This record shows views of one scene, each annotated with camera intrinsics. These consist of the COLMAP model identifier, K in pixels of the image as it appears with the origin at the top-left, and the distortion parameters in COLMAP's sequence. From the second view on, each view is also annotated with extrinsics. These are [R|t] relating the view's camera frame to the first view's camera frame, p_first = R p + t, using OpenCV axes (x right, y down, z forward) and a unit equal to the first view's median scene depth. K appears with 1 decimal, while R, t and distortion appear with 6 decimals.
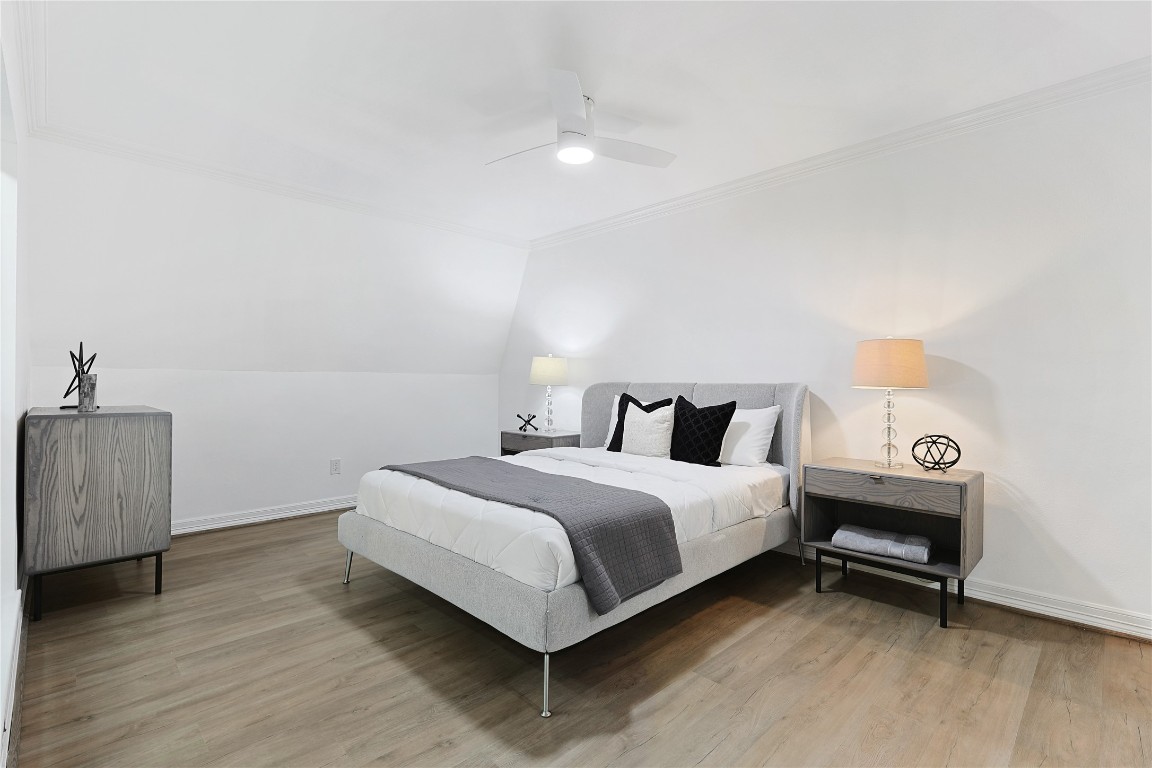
lens RADIAL K [[531.2, 0, 578.0], [0, 531.2, 376.9], [0, 0, 1]] dist [-0.003233, 0.000358]
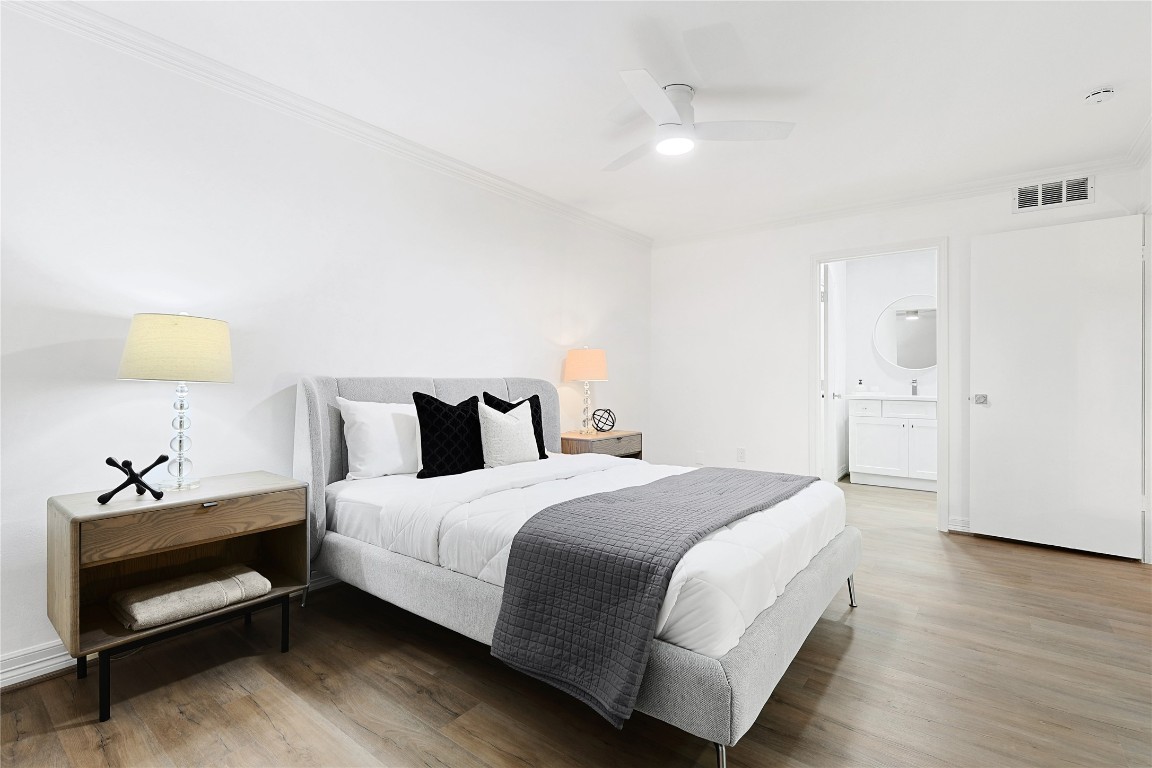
lens RADIAL K [[531.2, 0, 578.0], [0, 531.2, 376.9], [0, 0, 1]] dist [-0.003233, 0.000358]
pose [[-0.134241, 0.006859, 0.990925, -0.964806], [-0.007940, 0.999936, -0.007997, 0.020308], [-0.990917, -0.008942, -0.134178, 1.333571]]
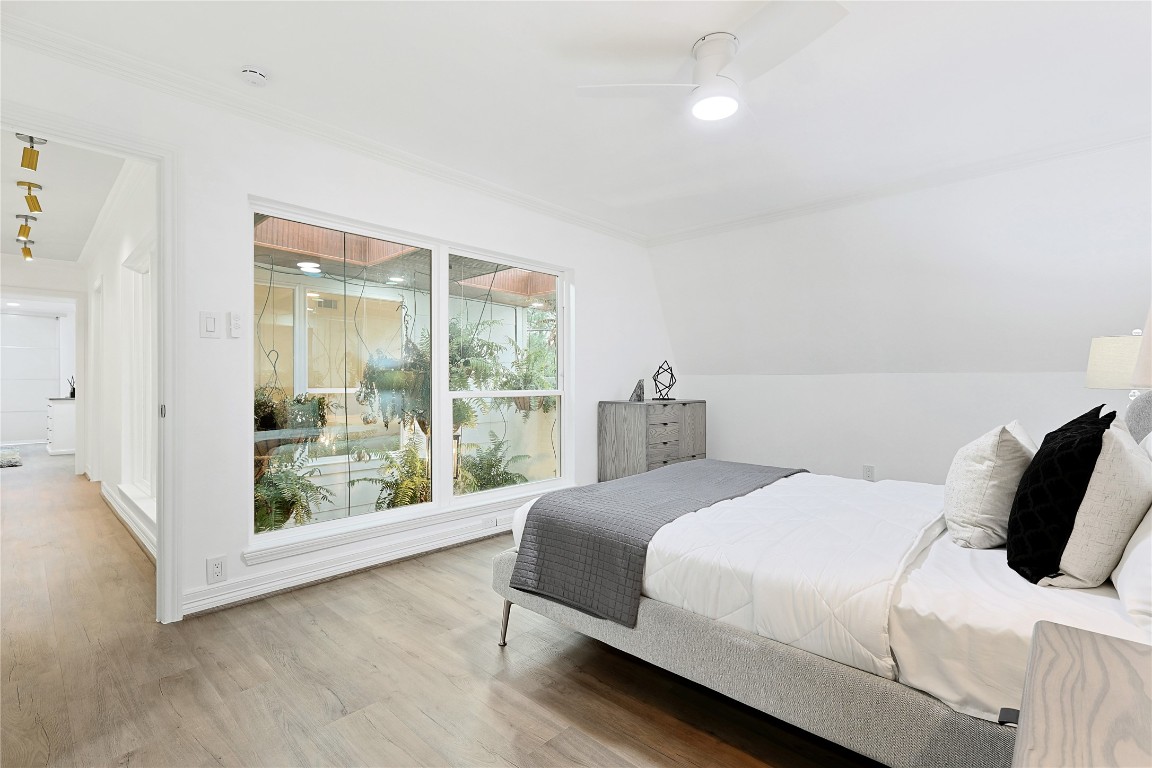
lens RADIAL K [[531.2, 0, 578.0], [0, 531.2, 376.9], [0, 0, 1]] dist [-0.003233, 0.000358]
pose [[0.045322, -0.014231, -0.998871, 0.840168], [0.004507, 0.999891, -0.014041, 0.011773], [0.998962, -0.003866, 0.045381, 0.772704]]
